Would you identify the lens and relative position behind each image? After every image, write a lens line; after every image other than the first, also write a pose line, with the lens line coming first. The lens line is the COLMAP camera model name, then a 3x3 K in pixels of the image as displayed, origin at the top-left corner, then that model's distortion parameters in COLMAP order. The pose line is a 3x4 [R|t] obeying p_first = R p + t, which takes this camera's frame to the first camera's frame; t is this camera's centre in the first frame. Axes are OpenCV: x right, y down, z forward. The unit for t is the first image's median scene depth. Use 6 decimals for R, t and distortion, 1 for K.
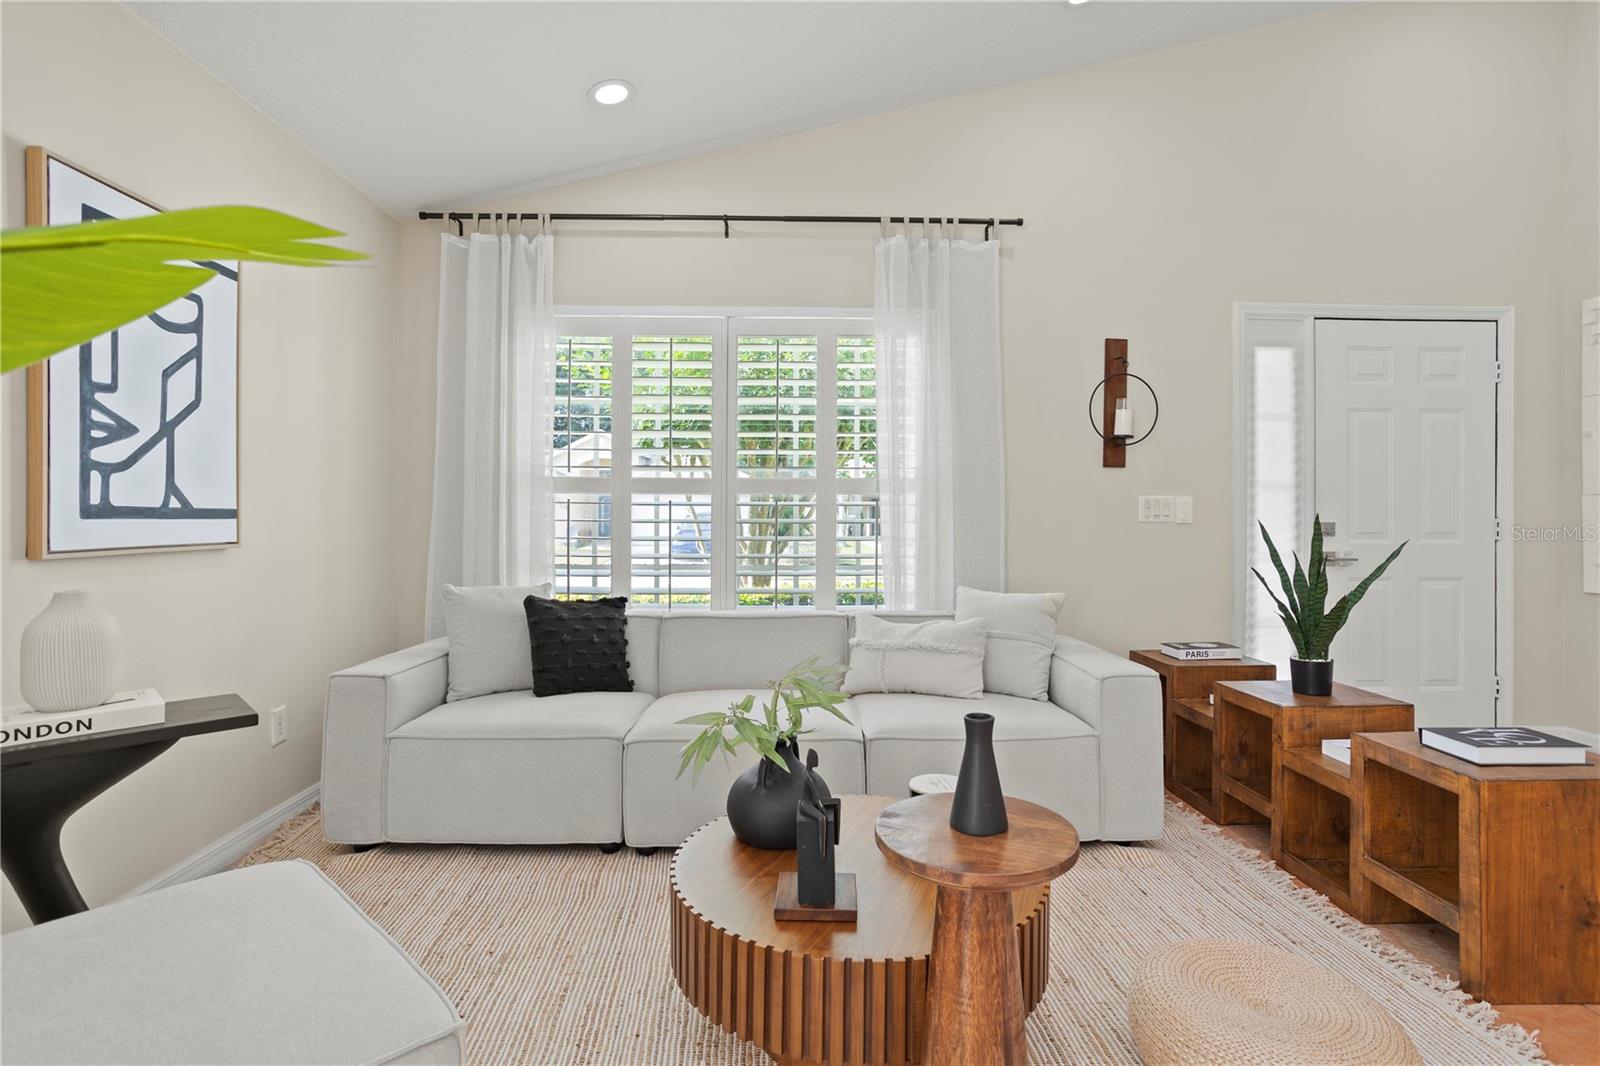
lens RADIAL K [[776.3, 0, 805.9], [0, 776.3, 514.4], [0, 0, 1]] dist [-0.051421, 0.028487]
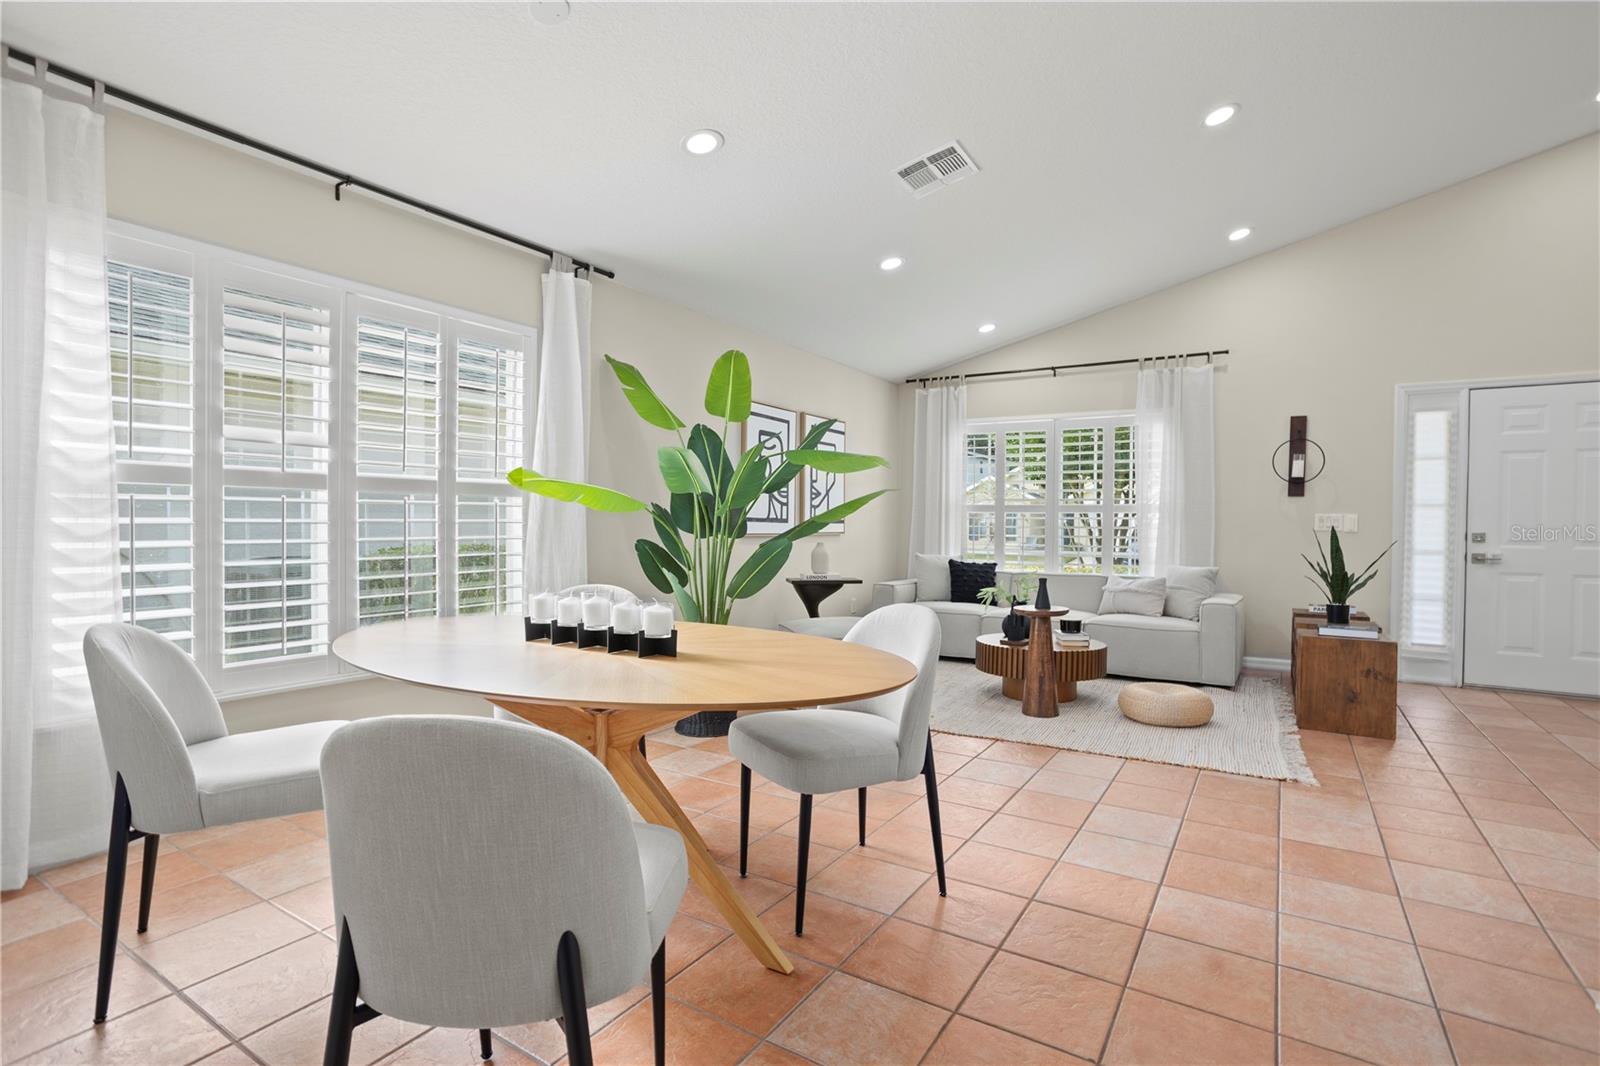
lens RADIAL K [[770.6, 0, 793.7], [0, 770.6, 528.3], [0, 0, 1]] dist [-0.054740, 0.031252]
pose [[0.820086, 0.012063, -0.572113, 0.500737], [-0.007659, 0.999920, 0.010104, -0.002243], [0.572189, -0.003904, 0.820113, -1.005158]]
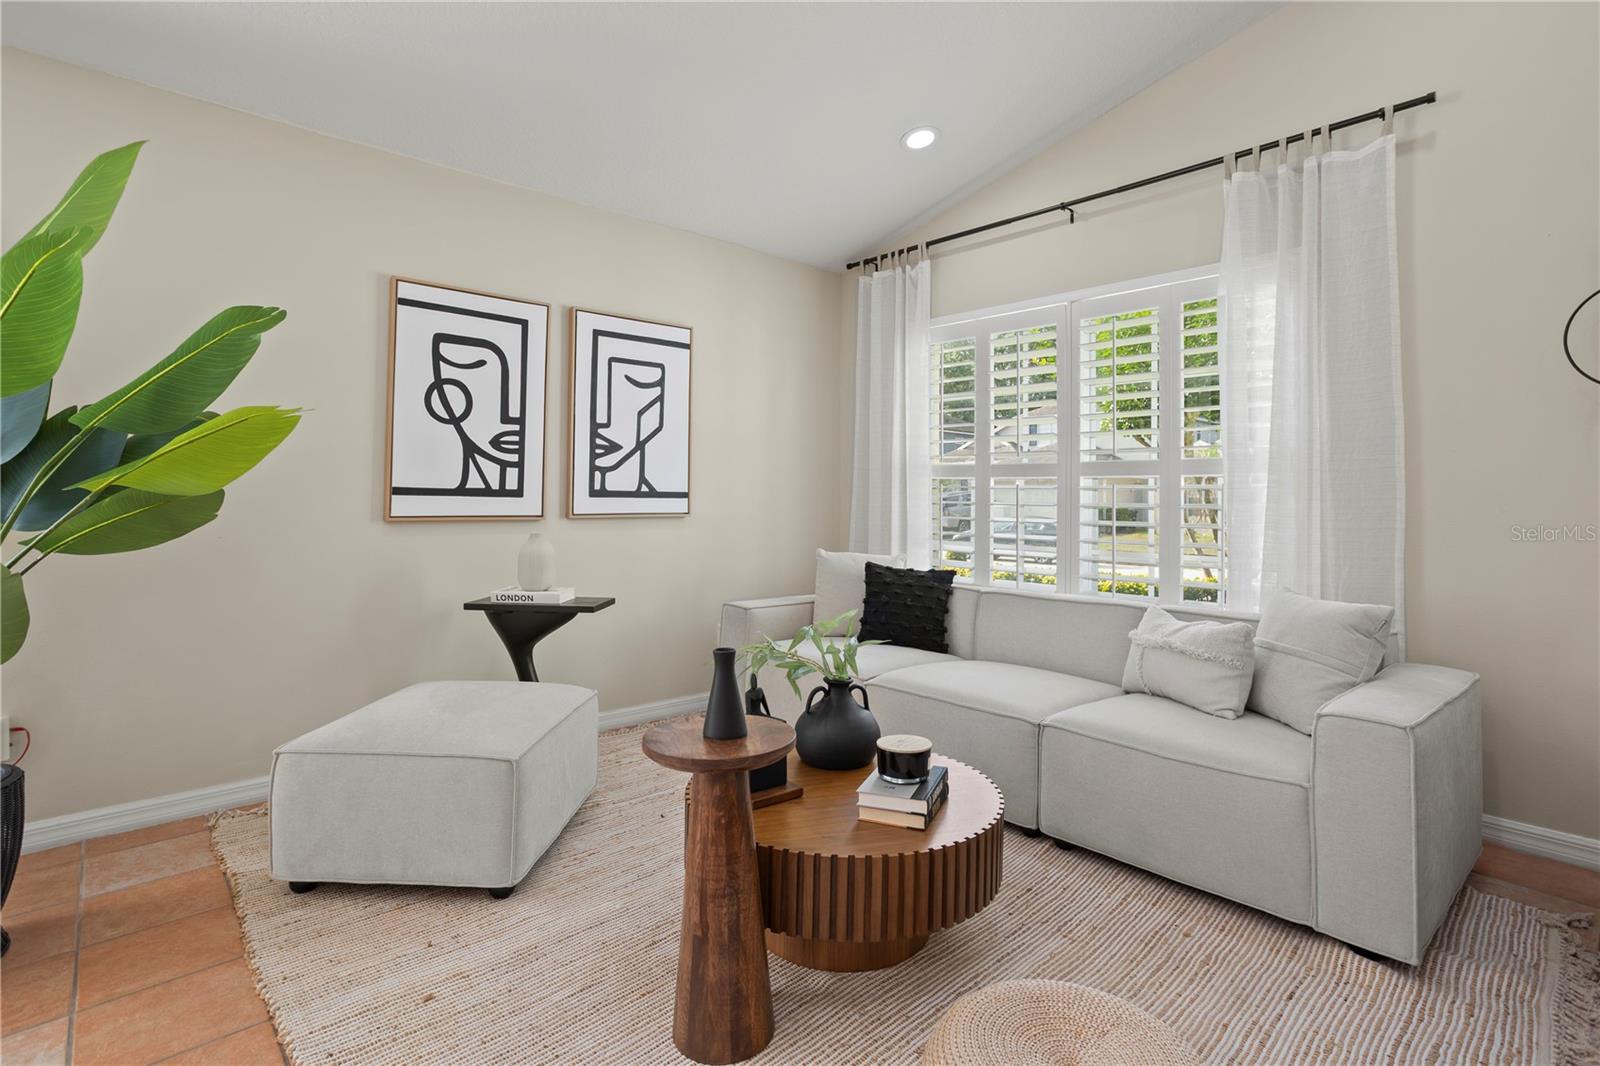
lens RADIAL K [[777.4, 0, 801.6], [0, 777.4, 492.1], [0, 0, 1]] dist [-0.047586, 0.032475]
pose [[0.652054, 0.001270, -0.758172, 0.482485], [-0.006133, 0.999975, -0.003599, -0.001745], [0.758148, 0.006997, 0.652045, 0.088376]]
